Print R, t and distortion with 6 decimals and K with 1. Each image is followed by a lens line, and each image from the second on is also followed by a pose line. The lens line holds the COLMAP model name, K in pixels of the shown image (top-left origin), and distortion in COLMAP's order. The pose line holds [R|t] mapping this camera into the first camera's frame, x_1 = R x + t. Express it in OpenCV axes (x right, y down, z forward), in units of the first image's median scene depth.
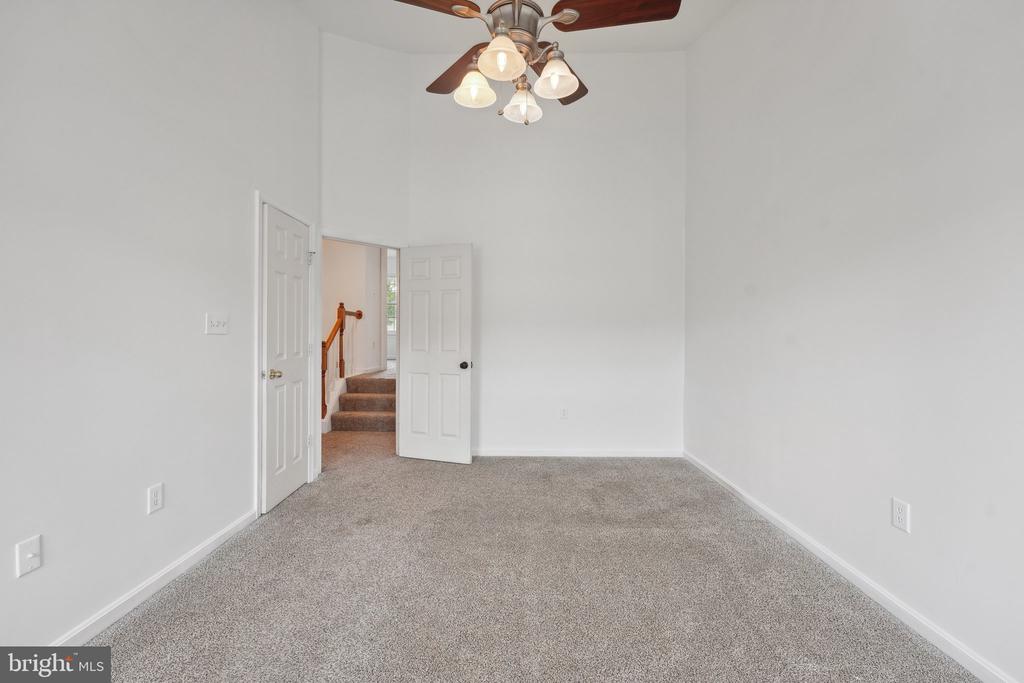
lens RADIAL K [[414.7, 0, 516.1], [0, 414.7, 337.0], [0, 0, 1]] dist [-0.001663, -0.000354]
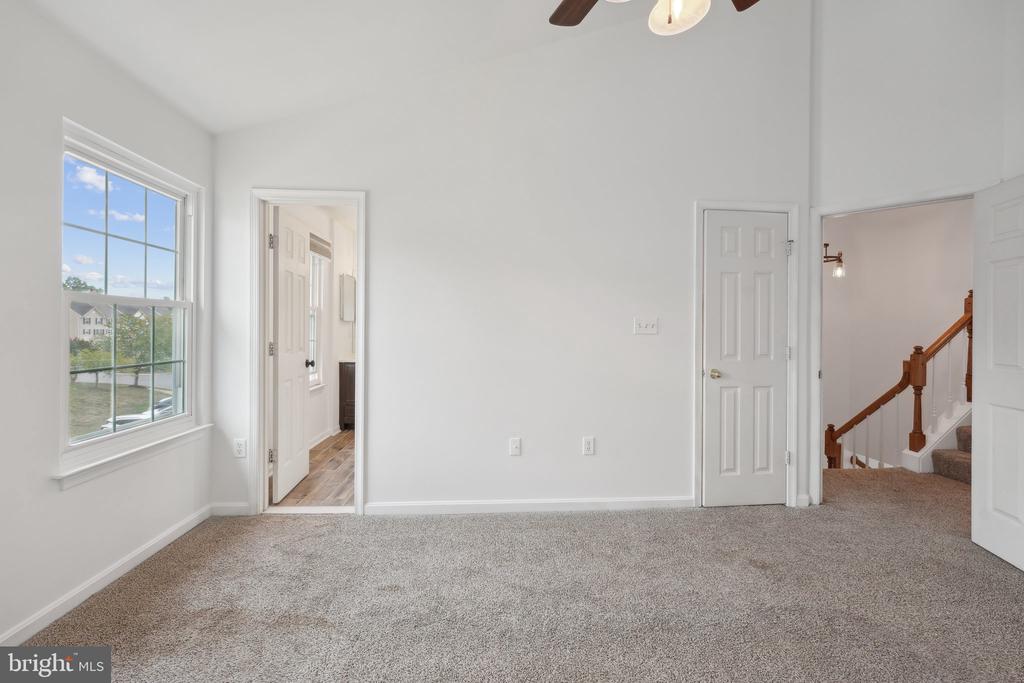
lens RADIAL K [[414.7, 0, 512.1], [0, 414.7, 333.2], [0, 0, 1]] dist [-0.001663, -0.000354]
pose [[0.066292, -0.002781, -0.997796, 0.403356], [-0.014391, 0.999889, -0.003743, 0.001056], [0.997696, 0.014608, 0.066245, 0.443239]]
